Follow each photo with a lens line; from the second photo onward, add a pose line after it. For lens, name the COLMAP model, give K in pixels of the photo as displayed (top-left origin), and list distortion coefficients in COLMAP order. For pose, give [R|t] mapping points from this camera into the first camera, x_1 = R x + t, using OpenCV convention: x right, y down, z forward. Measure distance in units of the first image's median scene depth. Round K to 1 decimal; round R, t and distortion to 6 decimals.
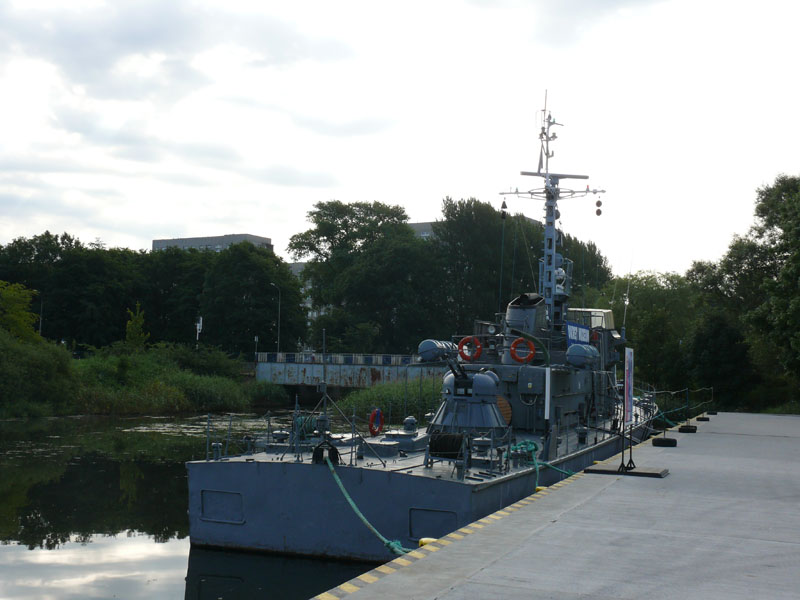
lens RADIAL K [[1066.9, 0, 400.5], [0, 1066.9, 295.5], [0, 0, 1]] dist [-0.105840, 0.000000]
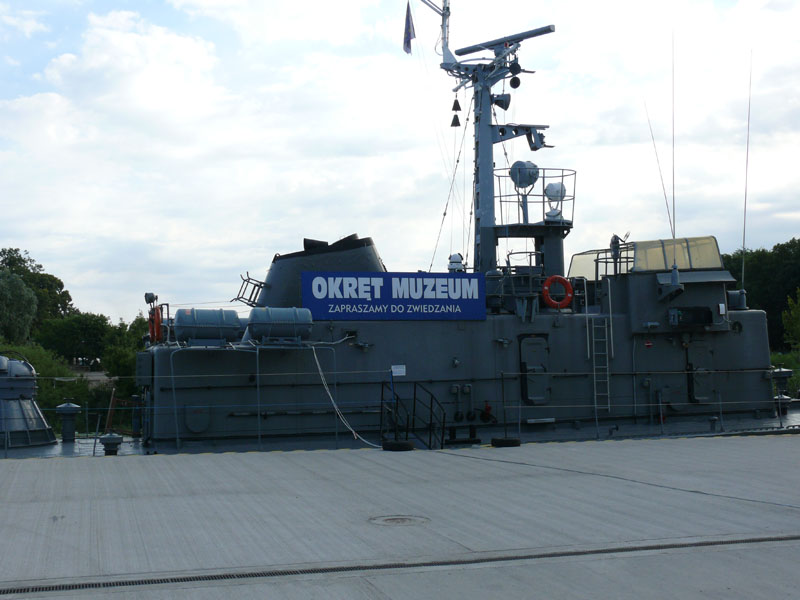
lens RADIAL K [[1066.9, 0, 400.4], [0, 1066.9, 303.2], [0, 0, 1]] dist [-0.105840, 0.000000]
pose [[0.546820, -0.081402, -0.833284, 0.216246], [0.082537, 0.995656, -0.043101, 0.022472], [0.833172, -0.045208, 0.551163, 0.206029]]
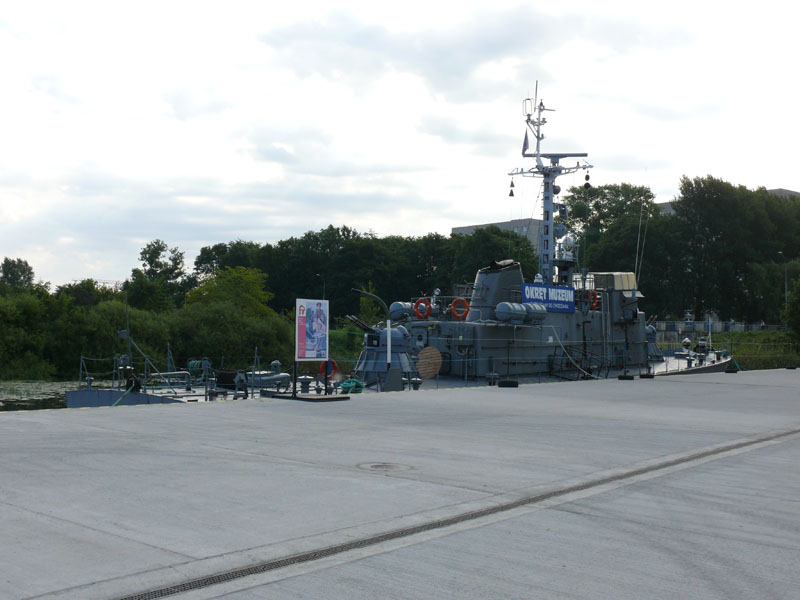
lens RADIAL K [[975.8, 0, 398.5], [0, 975.8, 305.3], [0, 0, 1]] dist [-0.133212, 0.000000]
pose [[0.936863, -0.021647, -0.349026, 0.119097], [0.032235, 0.999179, 0.024557, 0.005336], [0.348208, -0.034258, 0.936791, -0.008530]]
